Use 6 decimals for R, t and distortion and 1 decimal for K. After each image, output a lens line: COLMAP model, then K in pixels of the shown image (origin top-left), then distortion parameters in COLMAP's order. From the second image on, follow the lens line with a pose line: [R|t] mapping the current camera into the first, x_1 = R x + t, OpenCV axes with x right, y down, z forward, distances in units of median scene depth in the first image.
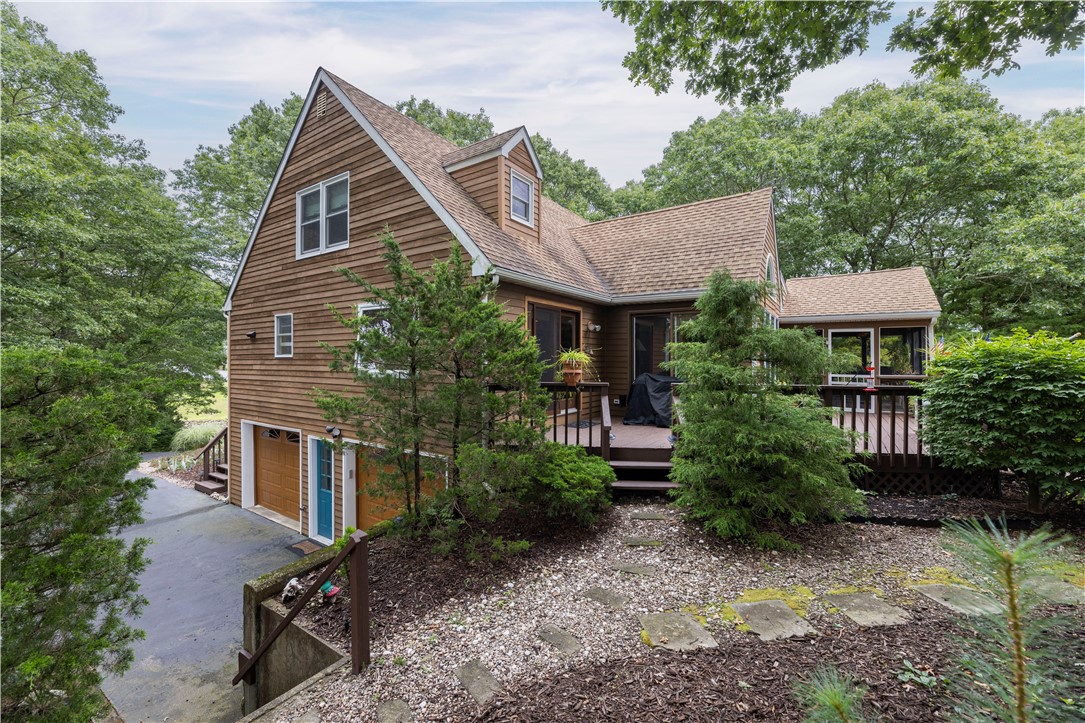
lens RADIAL K [[436.9, 0, 542.5], [0, 436.9, 361.5], [0, 0, 1]] dist [-0.001062, -0.000030]
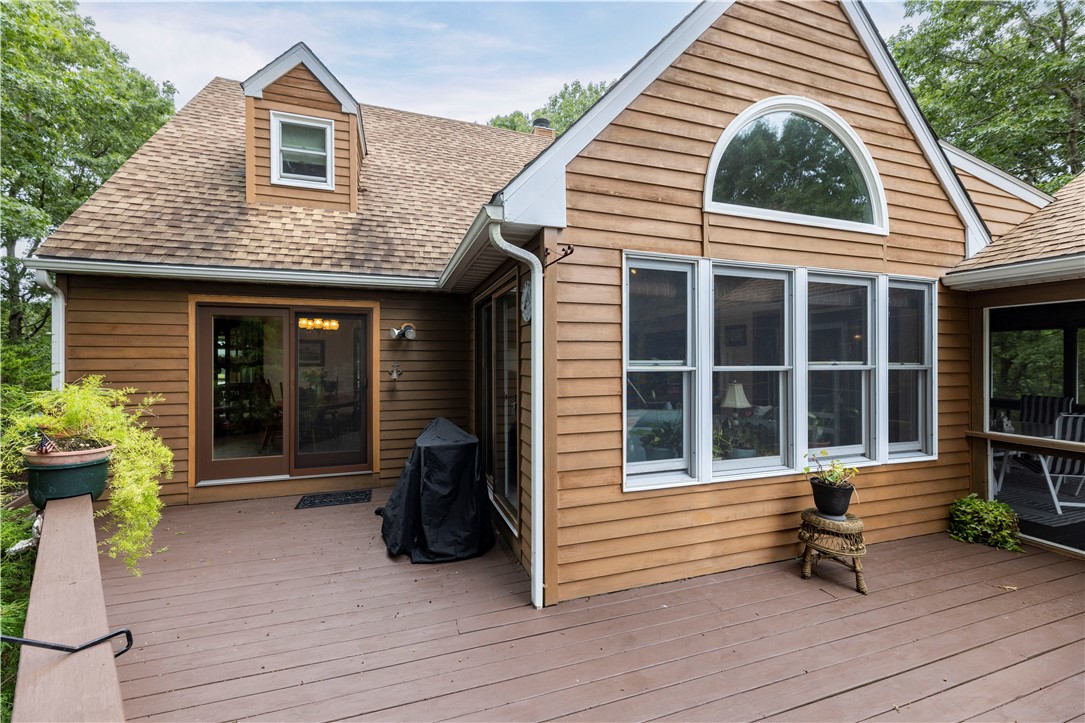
lens RADIAL K [[436.5, 0, 542.5], [0, 436.5, 361.5], [0, 0, 1]] dist [0.002416, 0.000699]
pose [[0.791168, -0.005052, -0.611578, 0.307224], [0.004697, 0.999987, -0.002183, -0.018520], [0.611581, -0.001145, 0.791181, 0.318148]]
